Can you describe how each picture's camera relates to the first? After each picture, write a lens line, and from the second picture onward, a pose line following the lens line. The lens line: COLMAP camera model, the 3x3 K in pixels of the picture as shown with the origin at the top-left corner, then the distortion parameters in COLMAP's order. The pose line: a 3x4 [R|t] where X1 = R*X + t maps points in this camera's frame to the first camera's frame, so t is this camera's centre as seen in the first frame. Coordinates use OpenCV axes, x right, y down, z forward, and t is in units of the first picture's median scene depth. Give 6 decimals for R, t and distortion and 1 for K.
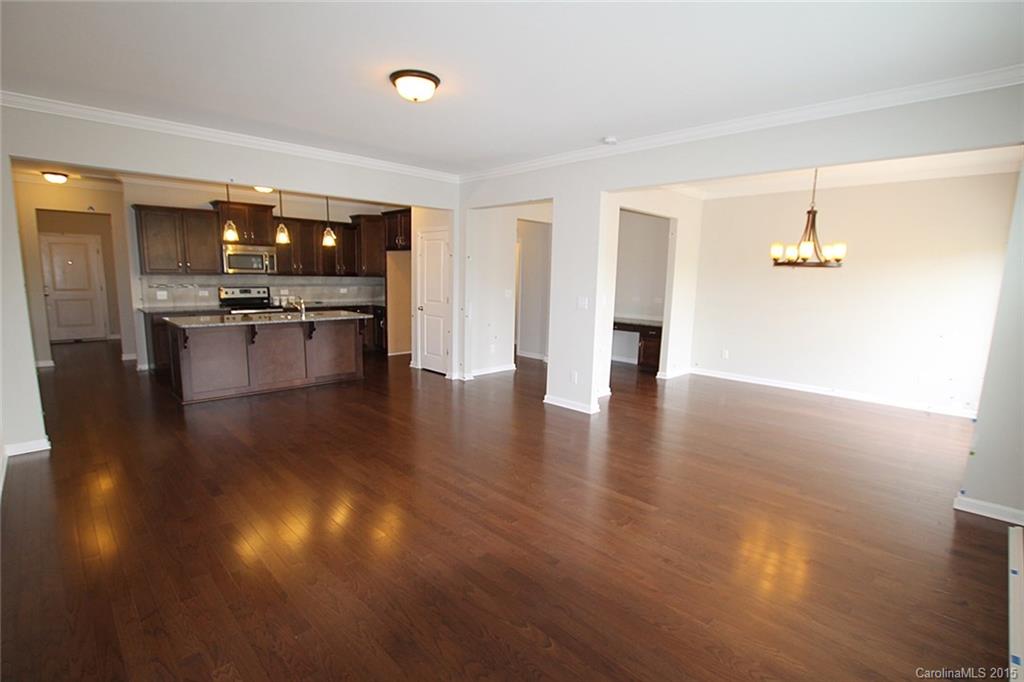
lens RADIAL K [[490.4, 0, 510.9], [0, 490.4, 350.5], [0, 0, 1]] dist [-0.017793, 0.000363]
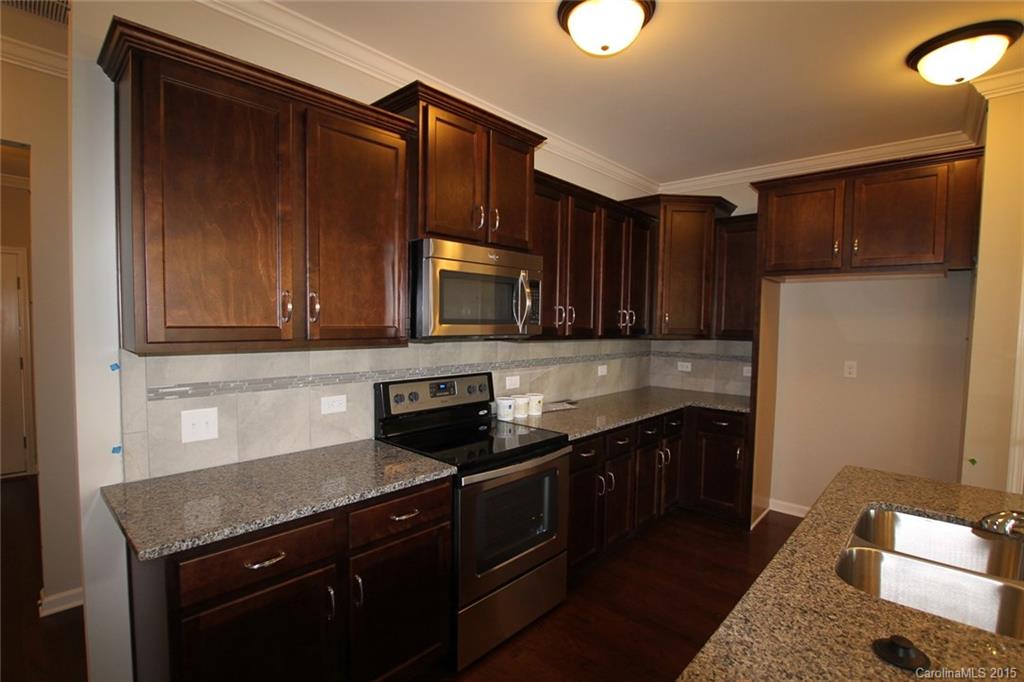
lens RADIAL K [[490.4, 0, 510.9], [0, 490.4, 350.5], [0, 0, 1]] dist [-0.017793, 0.000363]
pose [[0.998302, -0.020163, 0.054646, -0.518355], [0.025835, 0.994118, -0.105171, -0.112071], [-0.052204, 0.106404, 0.992952, 0.666888]]
